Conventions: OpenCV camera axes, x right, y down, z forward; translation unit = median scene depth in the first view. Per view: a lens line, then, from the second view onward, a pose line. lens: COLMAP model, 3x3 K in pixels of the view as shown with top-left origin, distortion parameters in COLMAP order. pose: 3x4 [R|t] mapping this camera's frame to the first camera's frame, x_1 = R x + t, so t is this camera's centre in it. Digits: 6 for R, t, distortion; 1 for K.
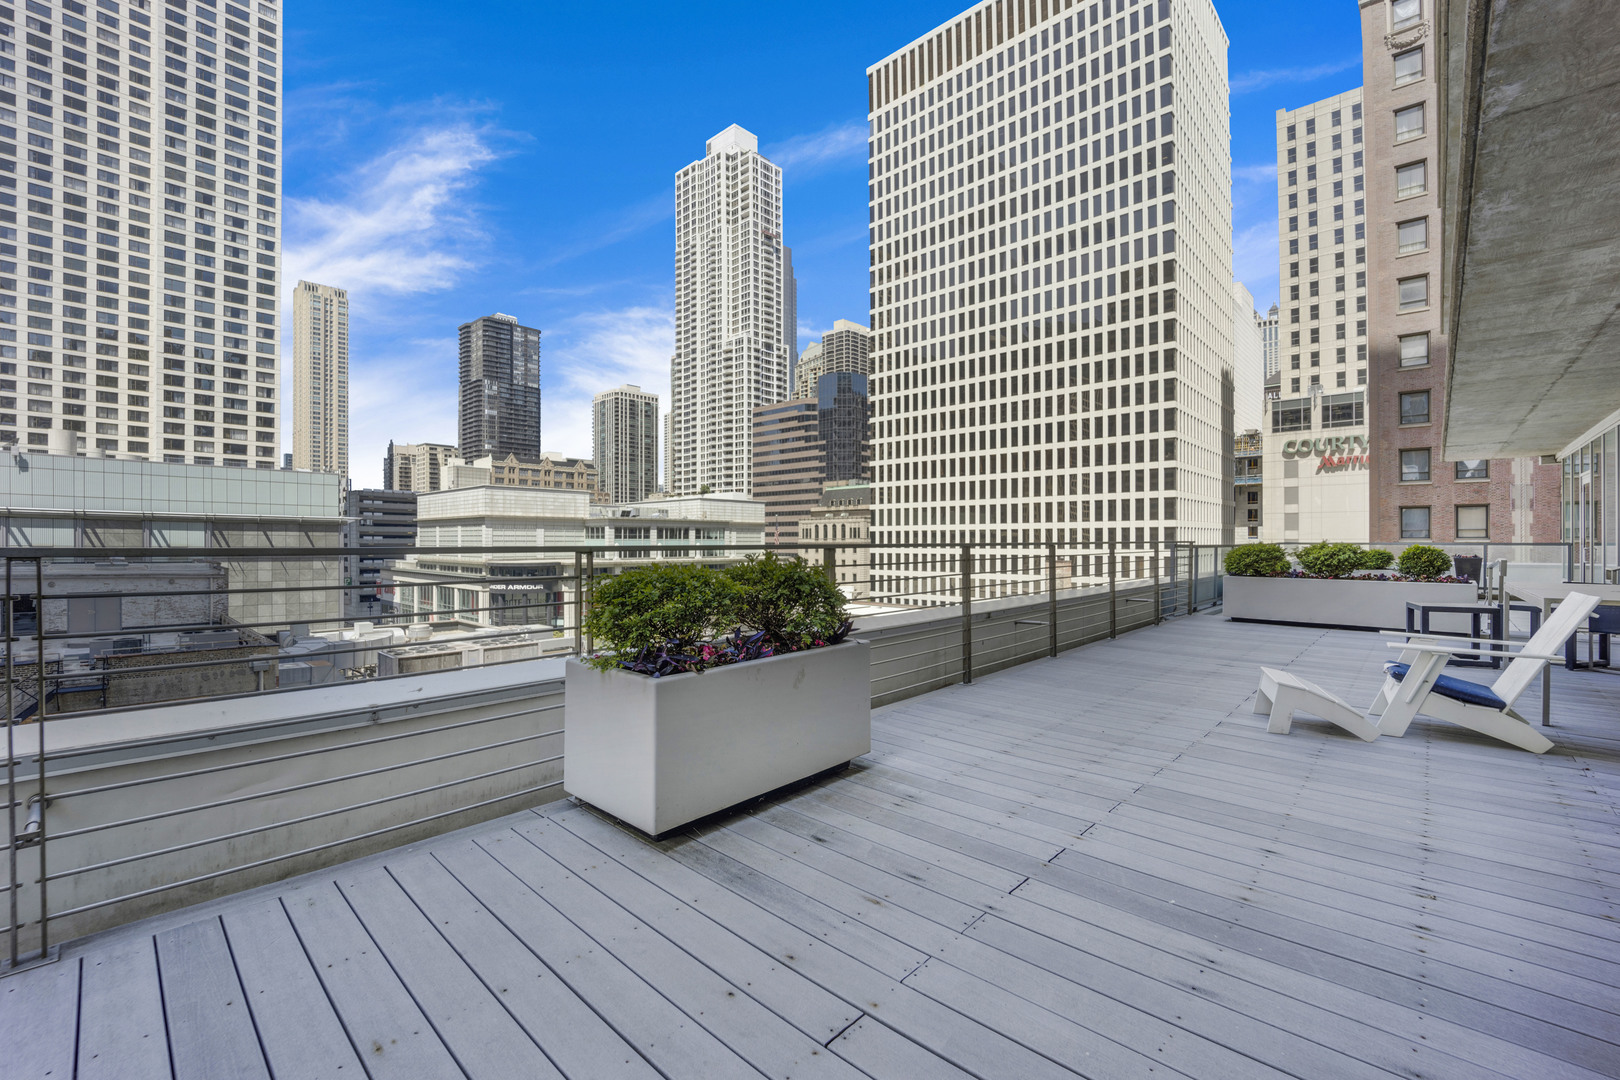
lens RADIAL K [[669.1, 0, 812.0], [0, 669.1, 539.9], [0, 0, 1]] dist [-0.016393, -0.000236]
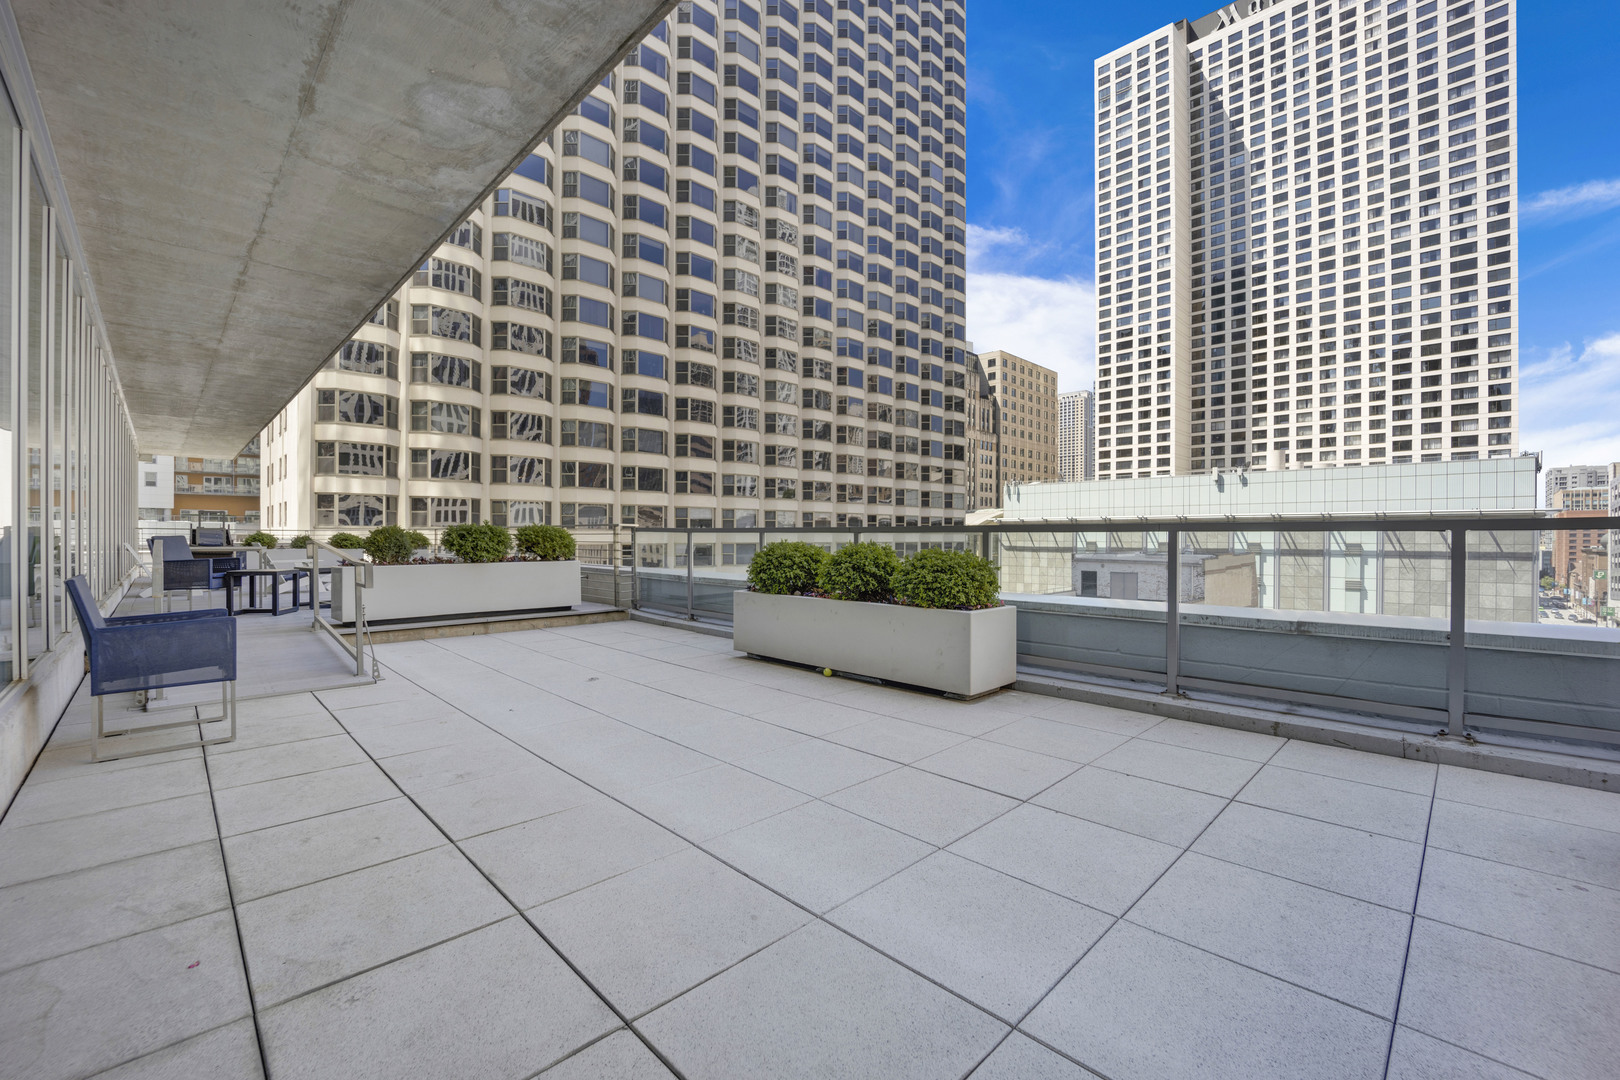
lens RADIAL K [[669.1, 0, 805.6], [0, 669.1, 539.3], [0, 0, 1]] dist [-0.016393, -0.000236]
pose [[-0.044690, -0.003618, -0.998994, 0.109564], [0.002547, 0.999990, -0.003735, 0.003868], [0.998998, -0.002712, -0.044681, 0.101054]]
